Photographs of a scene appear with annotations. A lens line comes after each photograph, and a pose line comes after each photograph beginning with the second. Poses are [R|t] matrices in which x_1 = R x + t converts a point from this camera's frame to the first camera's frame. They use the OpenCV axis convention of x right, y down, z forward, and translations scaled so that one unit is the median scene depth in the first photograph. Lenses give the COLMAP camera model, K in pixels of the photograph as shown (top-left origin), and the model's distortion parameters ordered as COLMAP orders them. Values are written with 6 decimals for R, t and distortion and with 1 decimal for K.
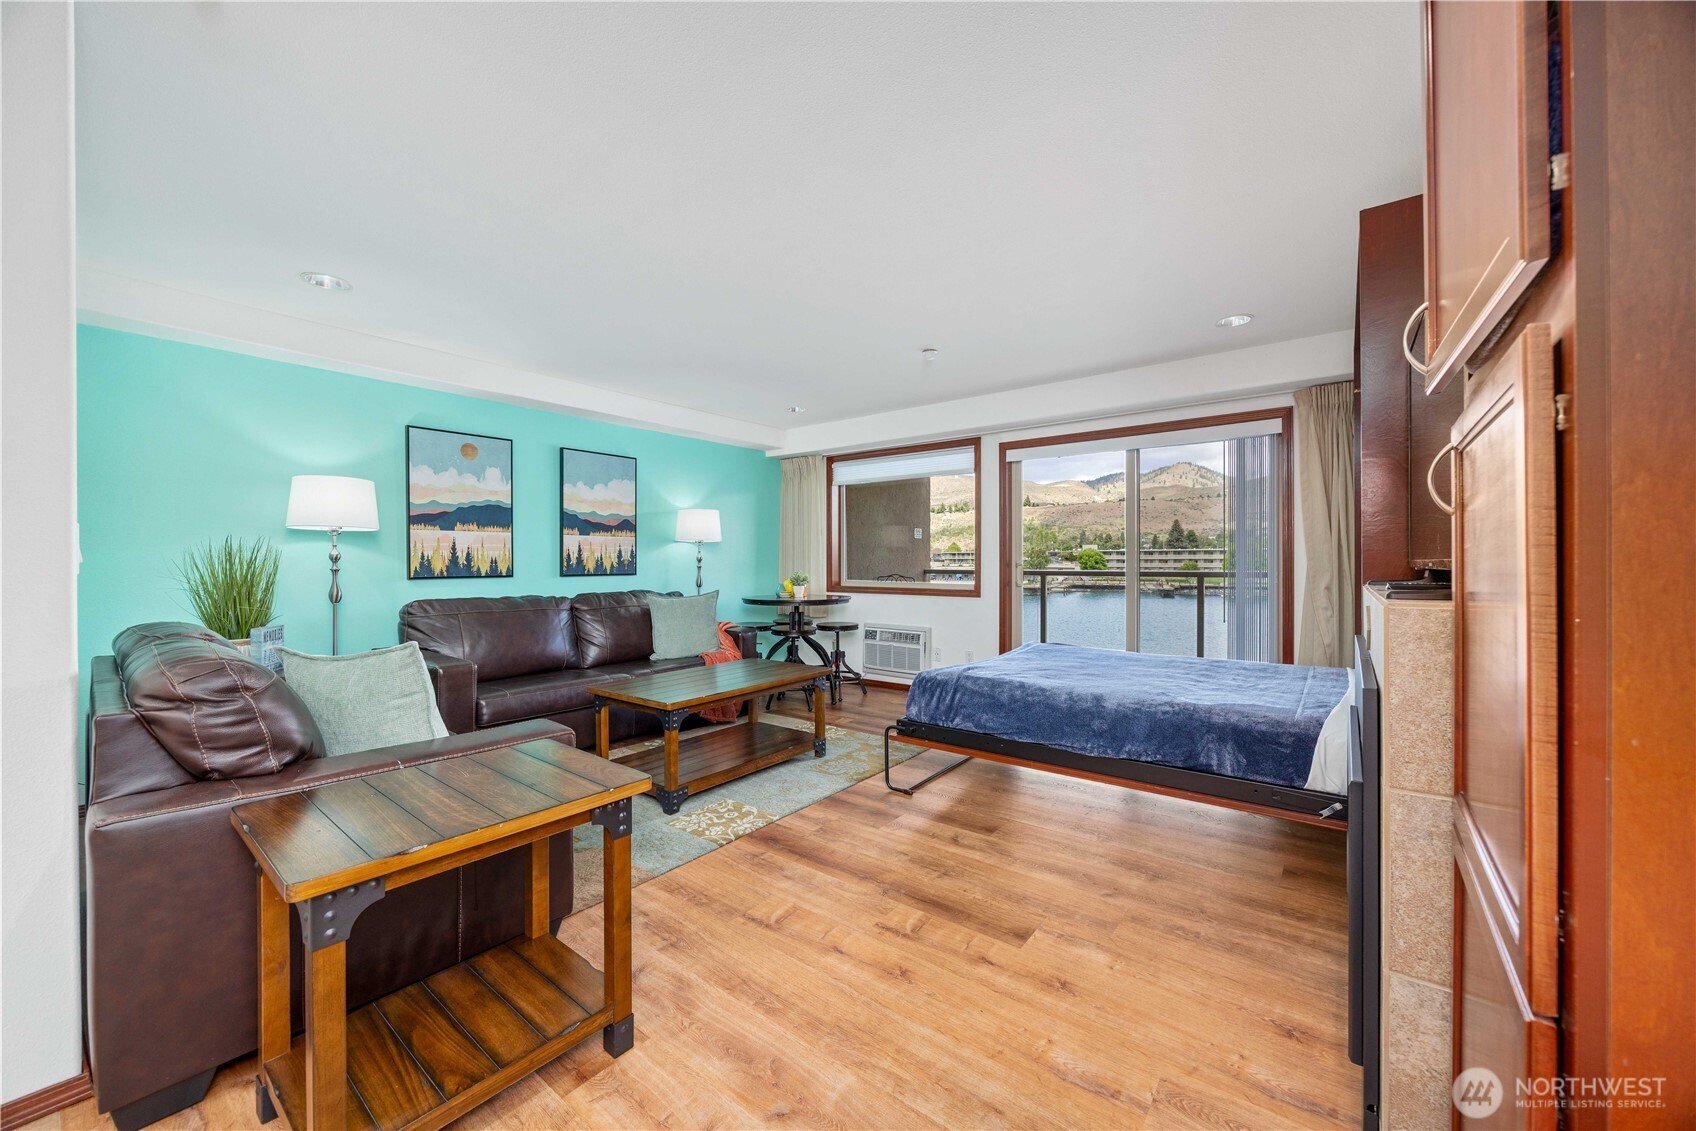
lens RADIAL K [[640.1, 0, 838.0], [0, 640.1, 565.0], [0, 0, 1]] dist [-0.003374, -0.000354]
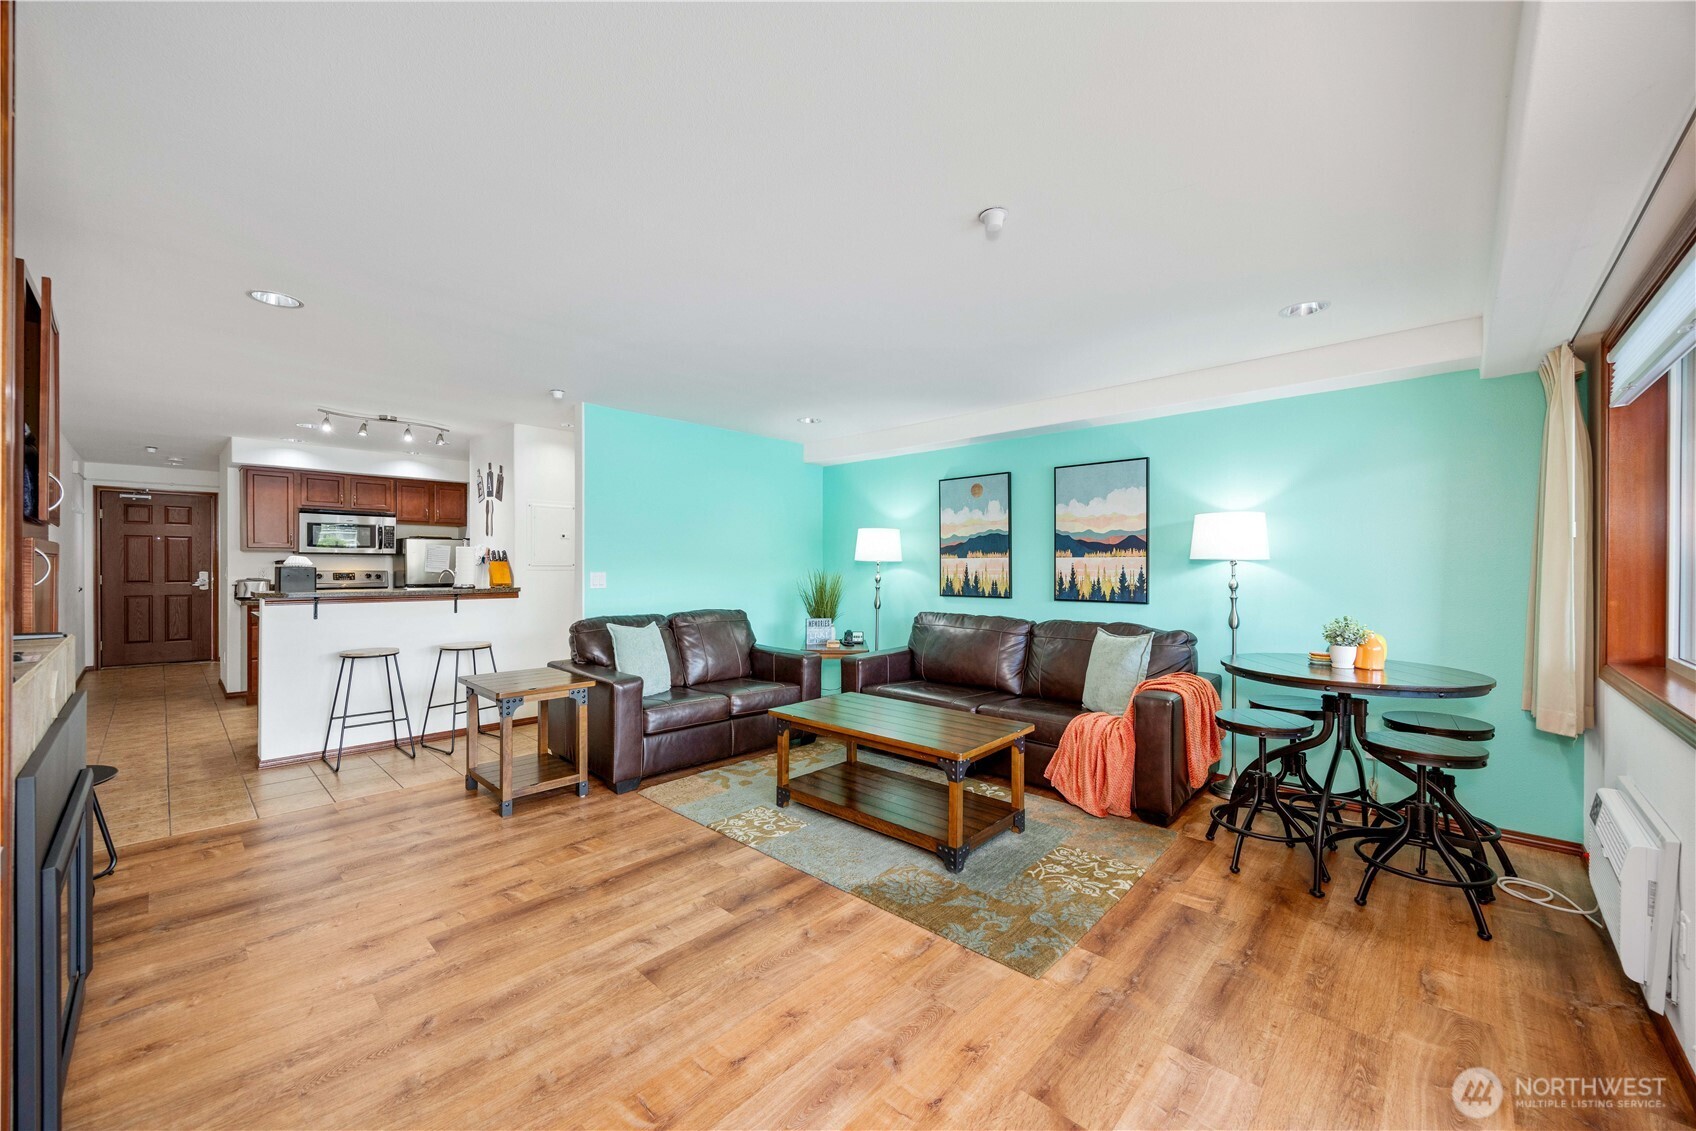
lens RADIAL K [[643.7, 0, 840.2], [0, 643.7, 569.3], [0, 0, 1]] dist [-0.003778, -0.000138]
pose [[-0.087653, 0.006424, -0.996130, 0.653231], [-0.007356, 0.999948, 0.007096, -0.039139], [0.996124, 0.007949, -0.087601, 0.875968]]
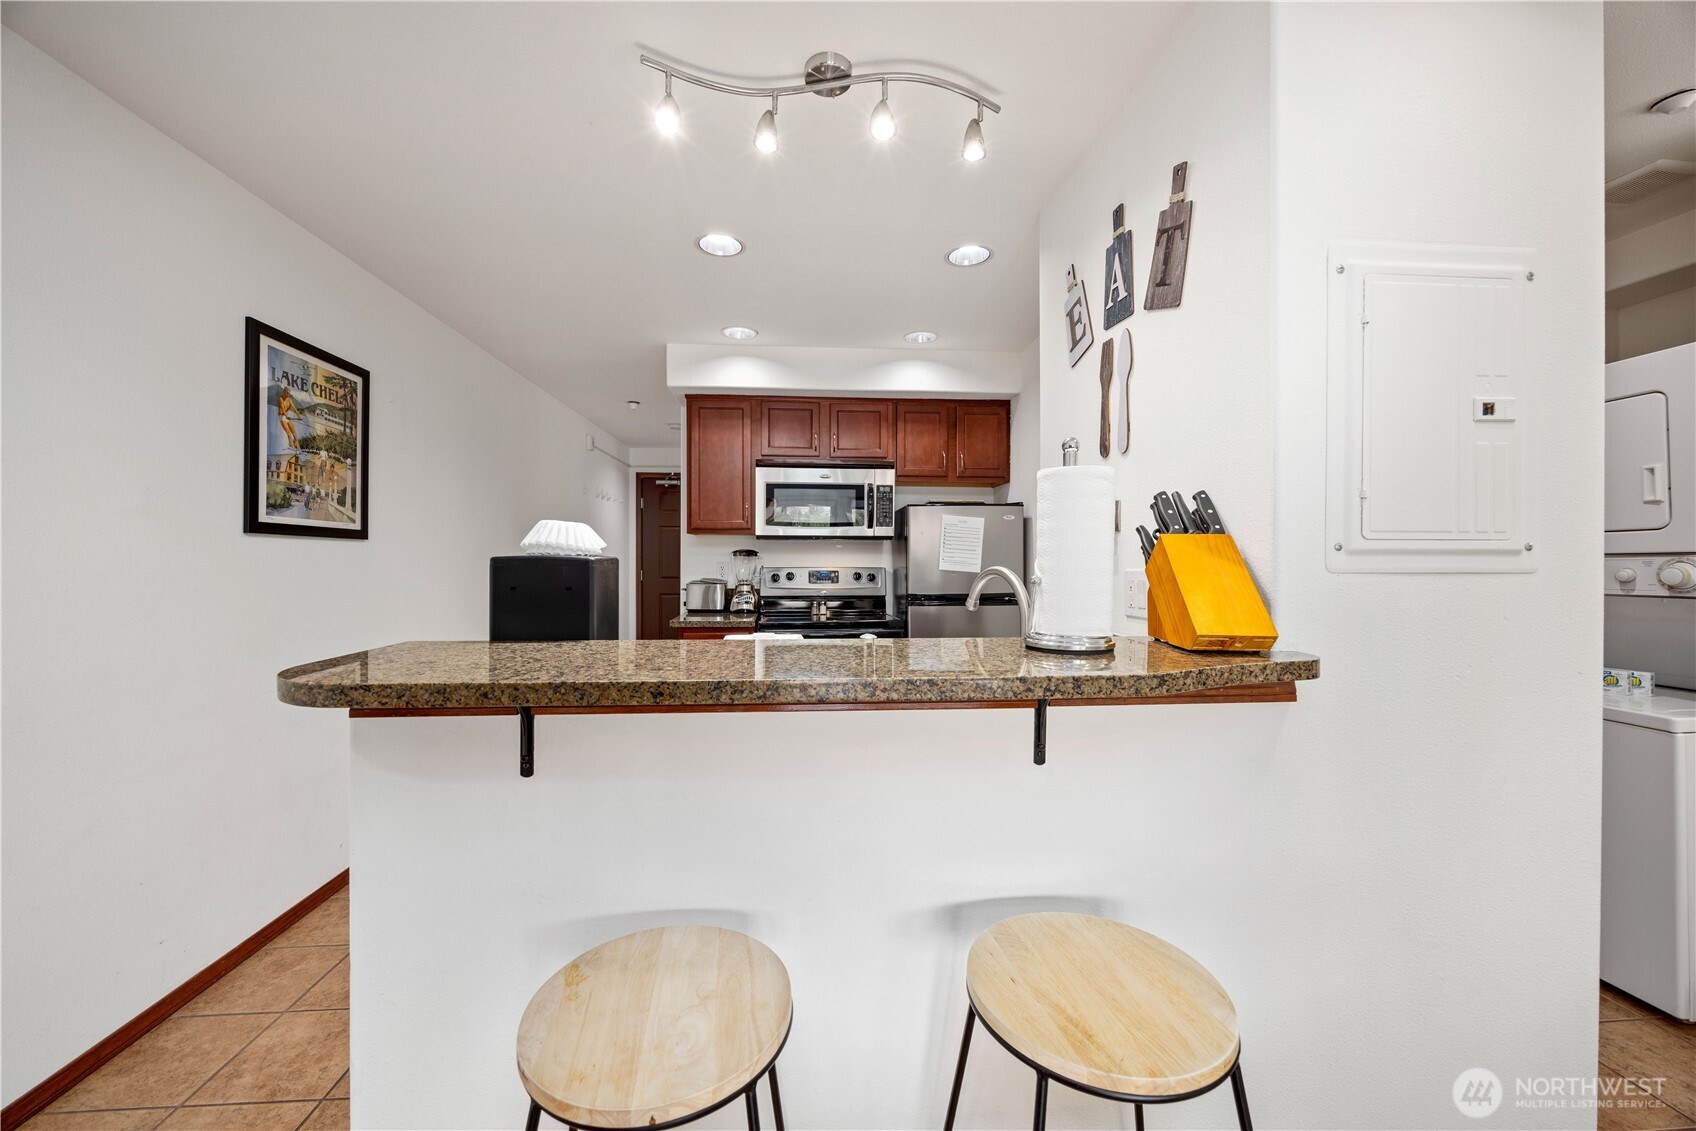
lens RADIAL K [[646.4, 0, 845.4], [0, 646.4, 561.1], [0, 0, 1]] dist [0.000357, -0.000164]
pose [[-0.730079, 0.002413, -0.683359, -0.228725], [-0.003569, 0.999967, 0.007343, -0.030298], [0.683354, 0.007800, -0.730046, 0.202787]]
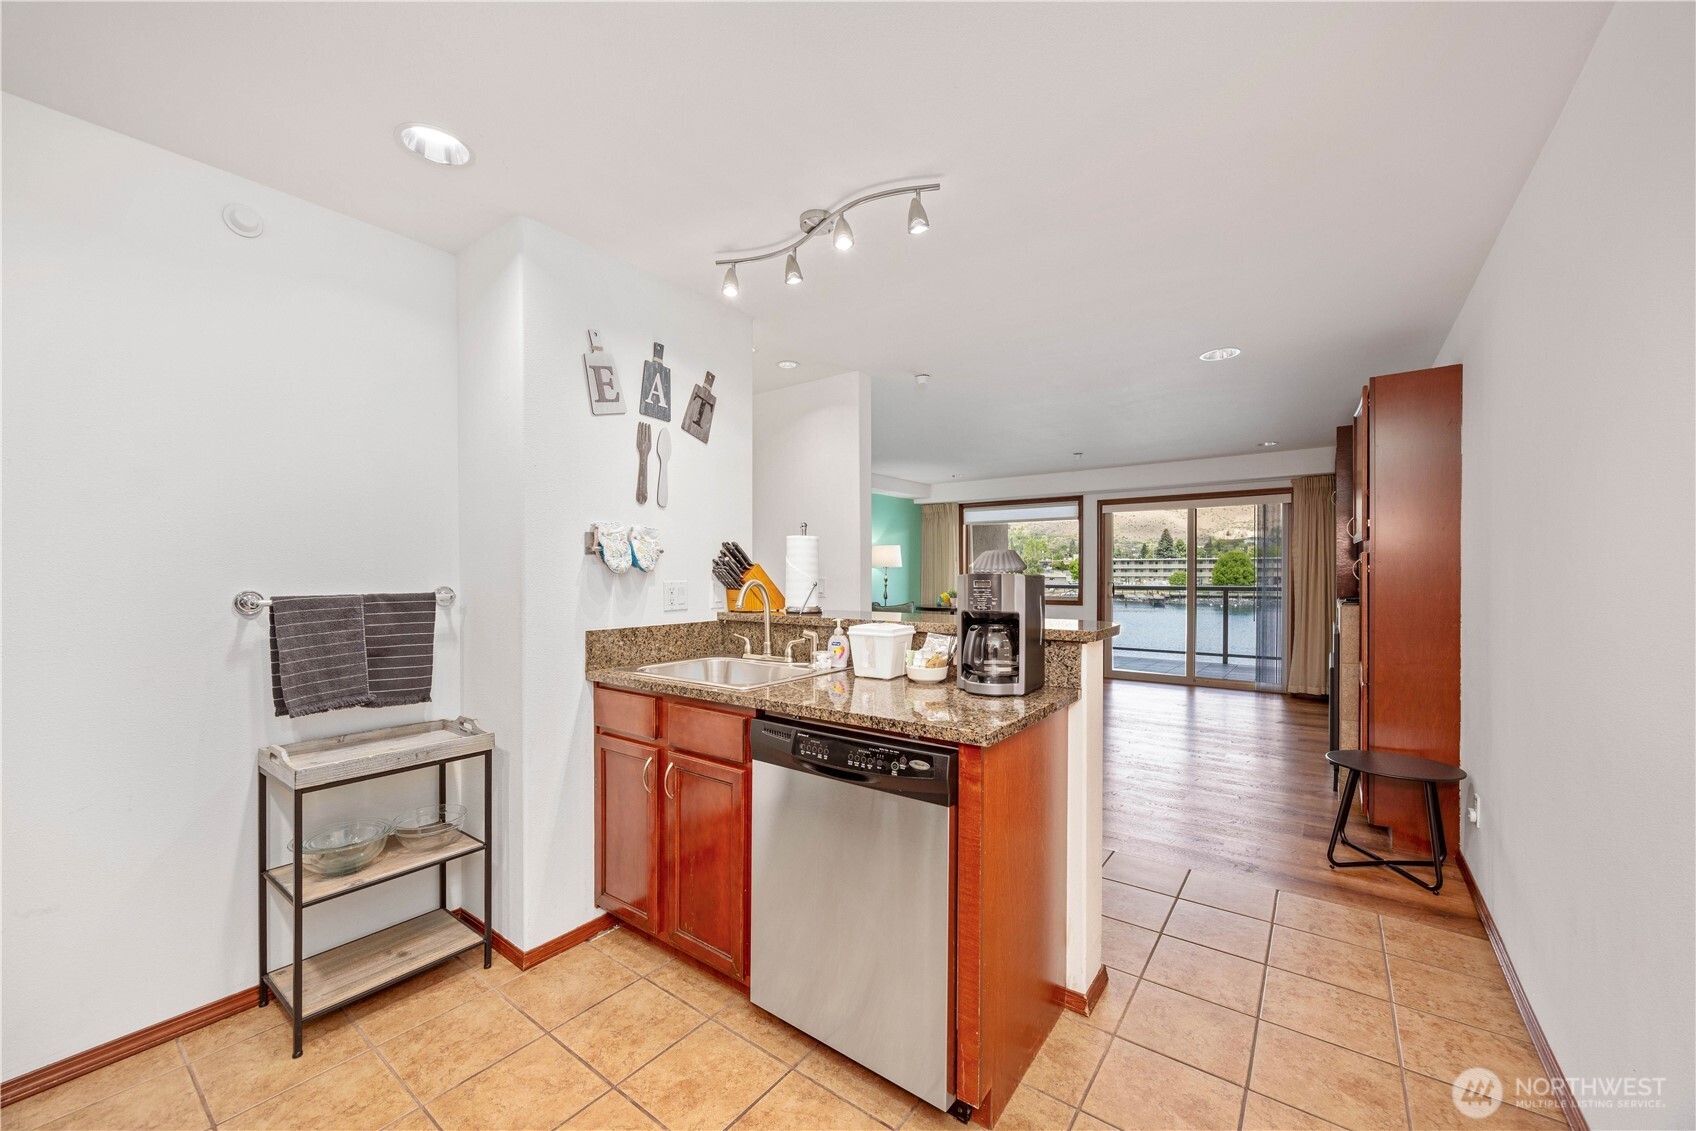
lens RADIAL K [[647.0, 0, 835.8], [0, 647.0, 581.1], [0, 0, 1]] dist [-0.008157, 0.000008]
pose [[0.999876, -0.002308, 0.015563, -0.471822], [0.002152, 0.999947, 0.010023, -0.028868], [-0.015585, -0.009988, 0.999829, -0.597574]]
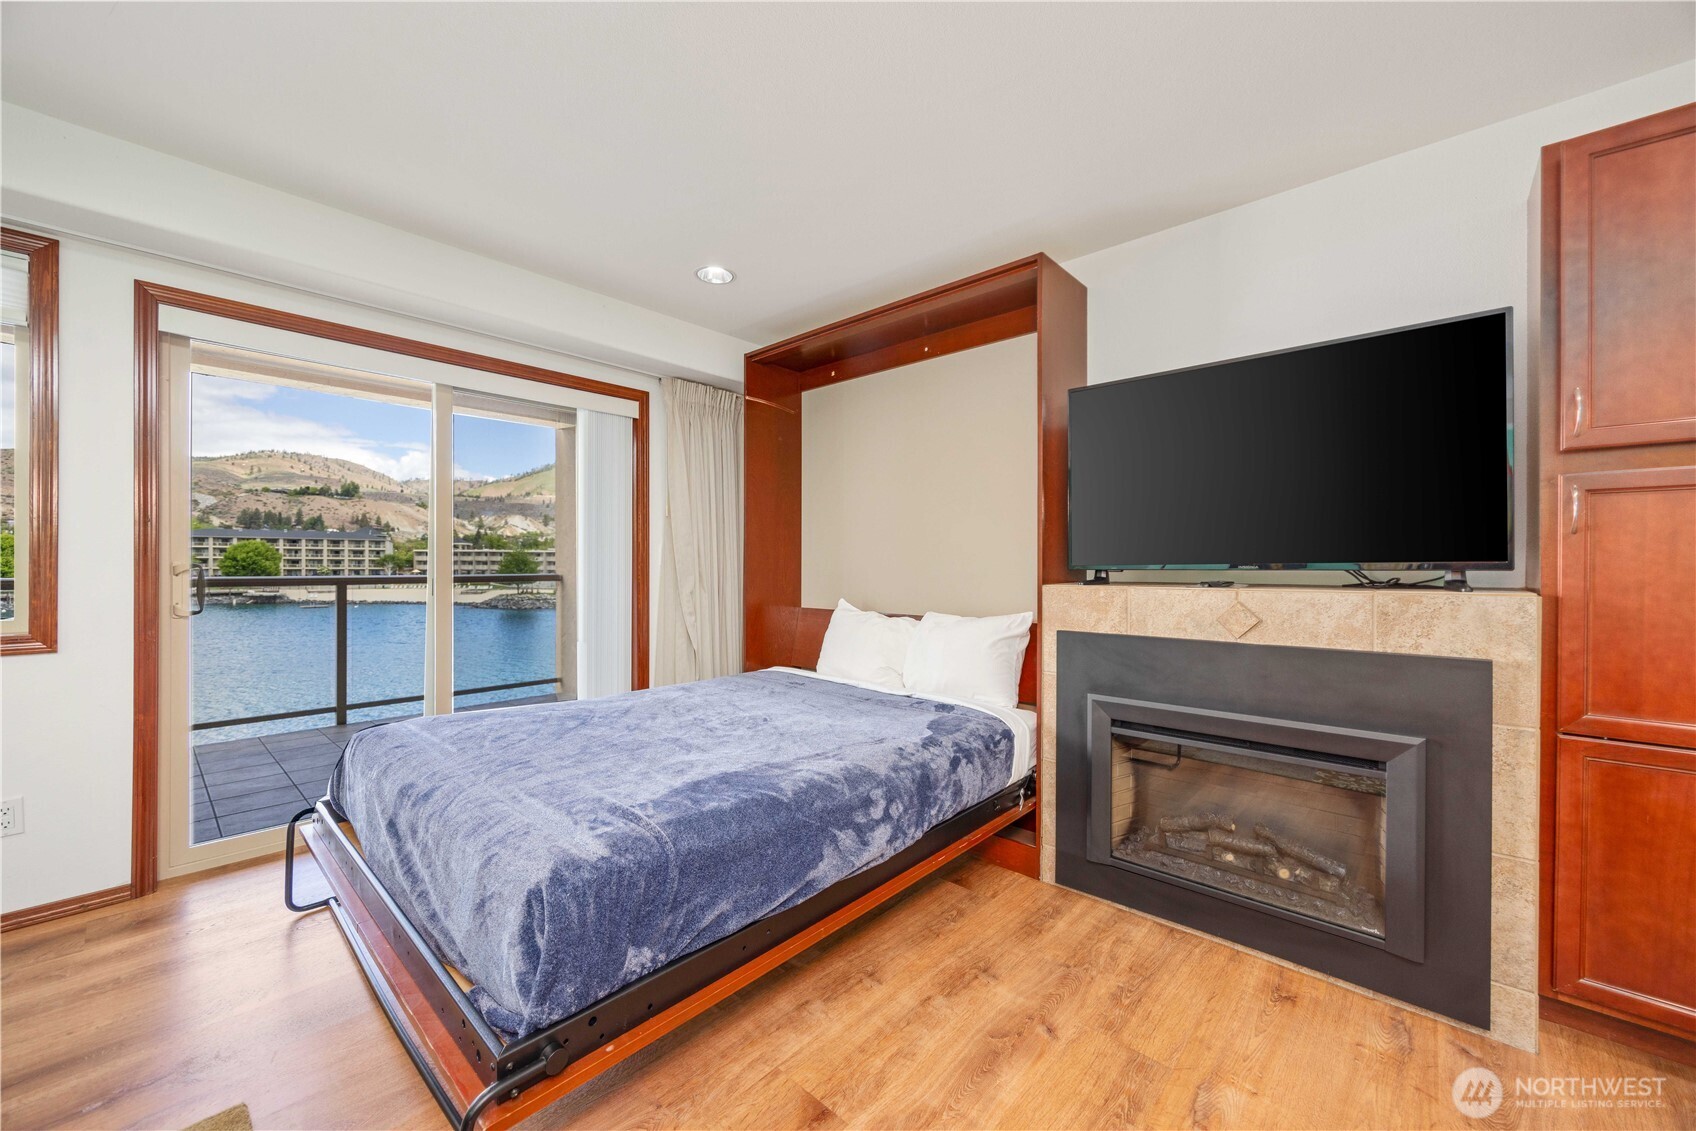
lens RADIAL K [[642.7, 0, 836.9], [0, 642.7, 565.4], [0, 0, 1]] dist [-0.003206, -0.000277]
pose [[0.076426, 0.003203, 0.997070, -0.170459], [-0.000188, 0.999995, -0.003198, -0.000301], [-0.997075, 0.000057, 0.076426, 0.650465]]
